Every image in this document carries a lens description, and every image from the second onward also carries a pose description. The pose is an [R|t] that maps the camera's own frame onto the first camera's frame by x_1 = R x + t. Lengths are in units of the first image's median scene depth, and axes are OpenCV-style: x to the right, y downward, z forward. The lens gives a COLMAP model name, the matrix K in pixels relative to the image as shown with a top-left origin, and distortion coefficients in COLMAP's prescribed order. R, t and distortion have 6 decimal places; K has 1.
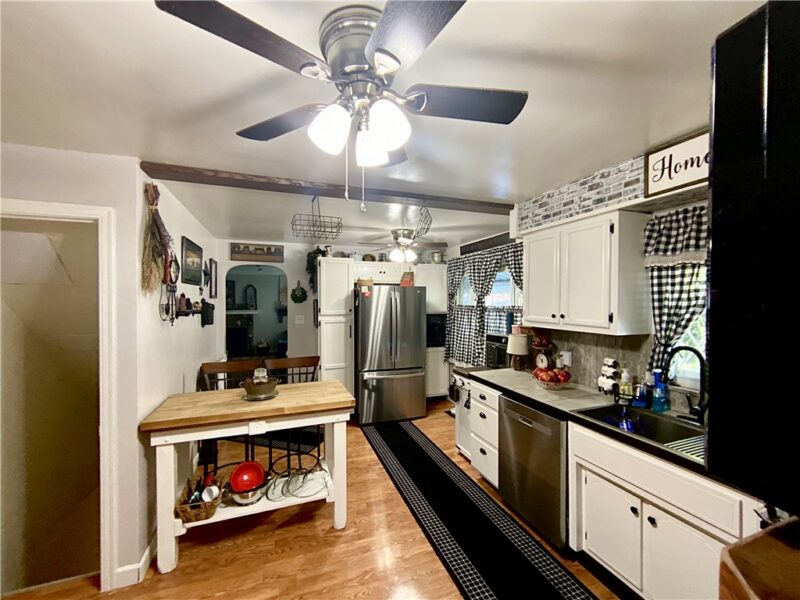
lens RADIAL K [[333.1, 0, 400.6], [0, 333.1, 299.9], [0, 0, 1]] dist [-0.009150, 0.000893]
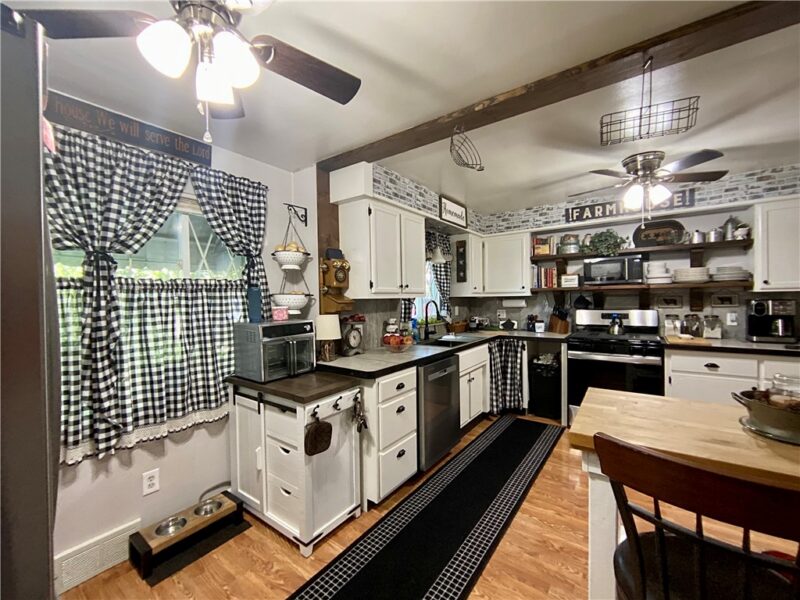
lens RADIAL K [[333.1, 0, 400.6], [0, 333.1, 299.9], [0, 0, 1]] dist [-0.009150, 0.000893]
pose [[-0.561285, 0.004520, 0.827610, -0.517546], [0.019677, 0.999775, 0.007885, 0.093856], [-0.827389, 0.020710, -0.561248, 1.774412]]
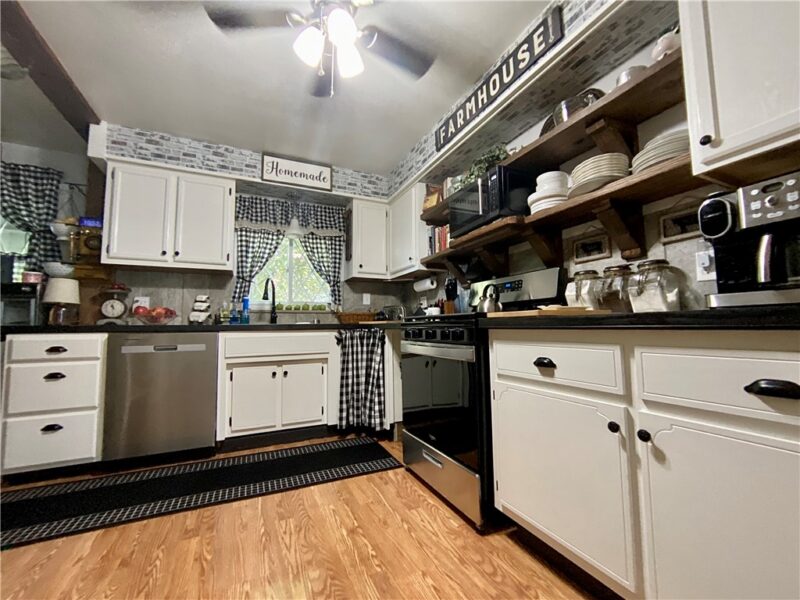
lens RADIAL K [[333.1, 0, 400.6], [0, 333.1, 299.9], [0, 0, 1]] dist [-0.009150, 0.000893]
pose [[-0.084681, 0.083526, 0.992901, -0.654920], [0.013350, 0.996486, -0.082689, 0.312190], [-0.996319, 0.006253, -0.085498, 0.396460]]
